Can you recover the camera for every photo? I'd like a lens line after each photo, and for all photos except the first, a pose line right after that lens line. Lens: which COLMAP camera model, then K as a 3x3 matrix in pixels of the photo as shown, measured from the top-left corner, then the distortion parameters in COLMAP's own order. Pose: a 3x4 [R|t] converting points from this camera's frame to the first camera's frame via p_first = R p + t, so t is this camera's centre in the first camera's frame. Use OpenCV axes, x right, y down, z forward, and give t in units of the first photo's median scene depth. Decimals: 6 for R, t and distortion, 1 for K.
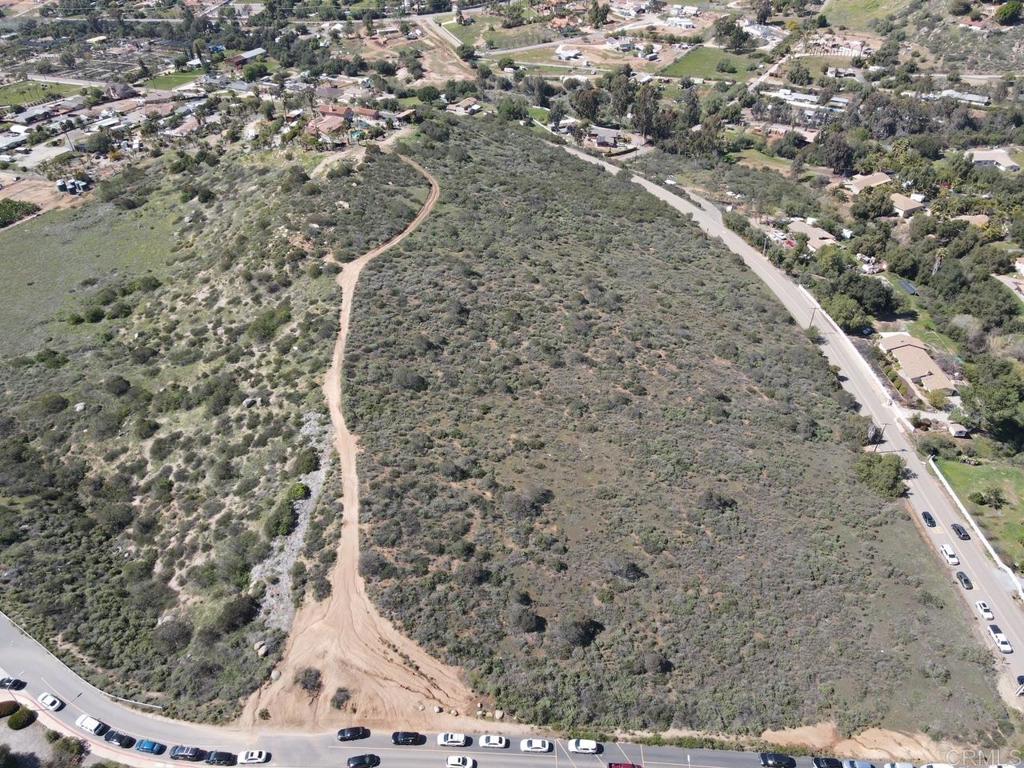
lens RADIAL K [[748.4, 0, 511.3], [0, 748.4, 376.9], [0, 0, 1]] dist [0.007428, 0.019651]
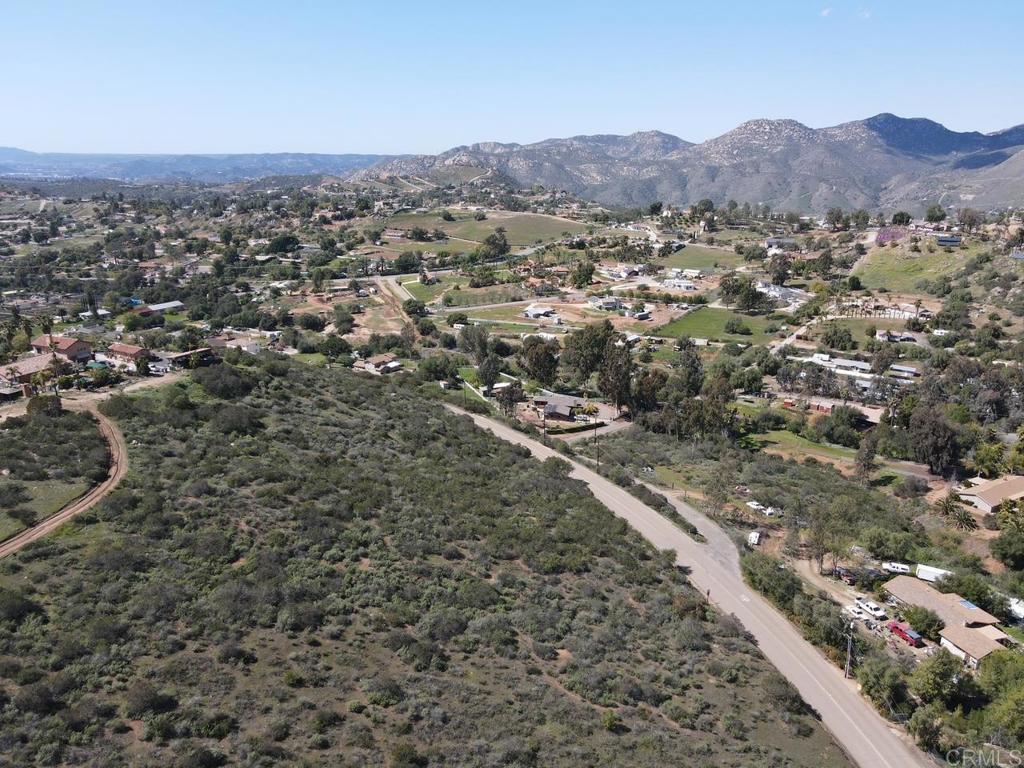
lens RADIAL K [[748.4, 0, 511.3], [0, 748.4, 376.9], [0, 0, 1]] dist [0.007428, 0.019651]
pose [[0.998731, 0.025602, -0.043372, 0.103914], [-0.039362, 0.934025, -0.355033, -0.099328], [0.031421, 0.356289, 0.933847, 0.343097]]
